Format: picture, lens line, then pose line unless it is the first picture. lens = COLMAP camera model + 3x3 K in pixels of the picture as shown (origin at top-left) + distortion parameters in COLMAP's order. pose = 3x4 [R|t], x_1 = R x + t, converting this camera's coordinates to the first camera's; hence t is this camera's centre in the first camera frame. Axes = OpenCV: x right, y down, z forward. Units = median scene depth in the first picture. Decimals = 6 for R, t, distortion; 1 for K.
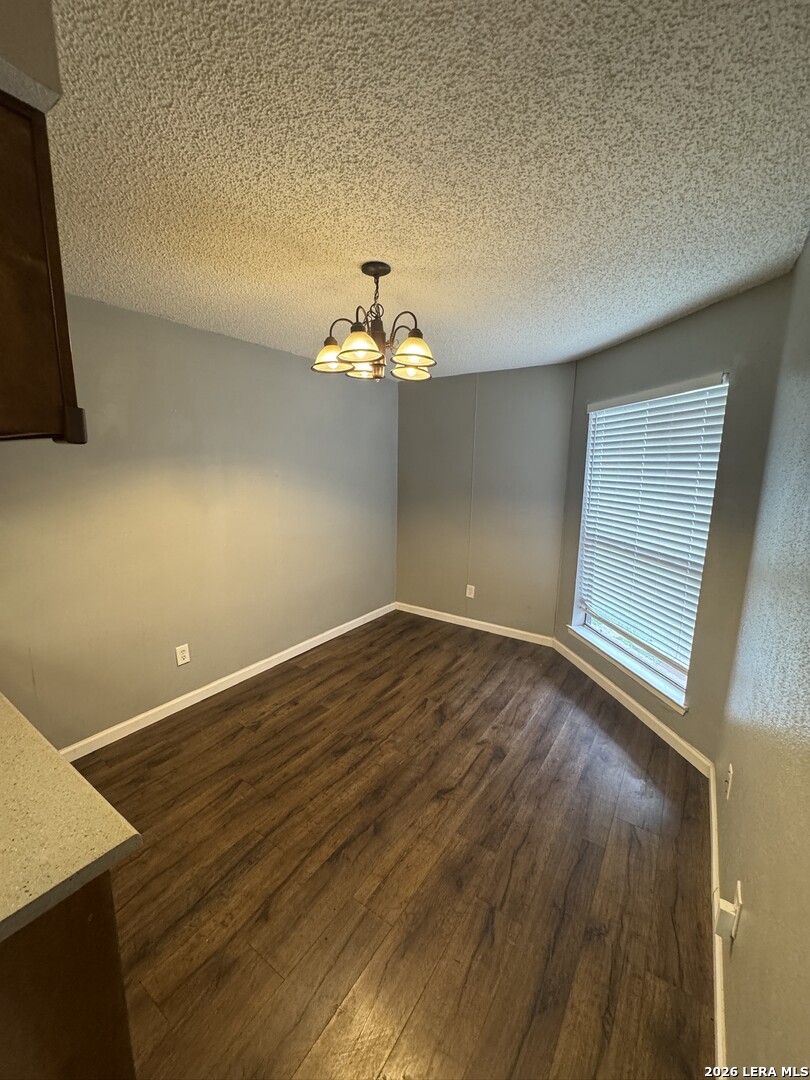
lens RADIAL K [[431.2, 0, 407.7], [0, 431.2, 538.9], [0, 0, 1]] dist [-0.002838, -0.000116]
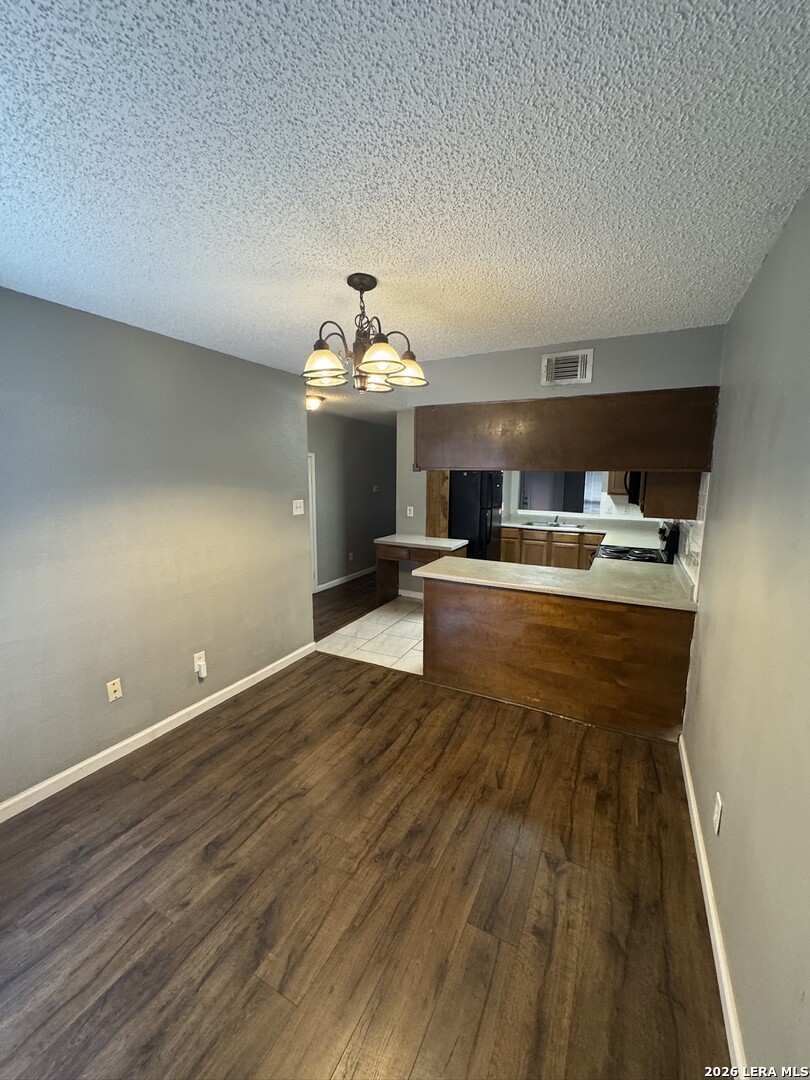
lens RADIAL K [[431.2, 0, 407.7], [0, 431.2, 538.9], [0, 0, 1]] dist [-0.002838, -0.000116]
pose [[-0.993149, -0.000132, -0.116857, -0.046956], [-0.037681, 0.946947, 0.319173, -0.294832], [0.110615, 0.321390, -0.940464, 1.622272]]
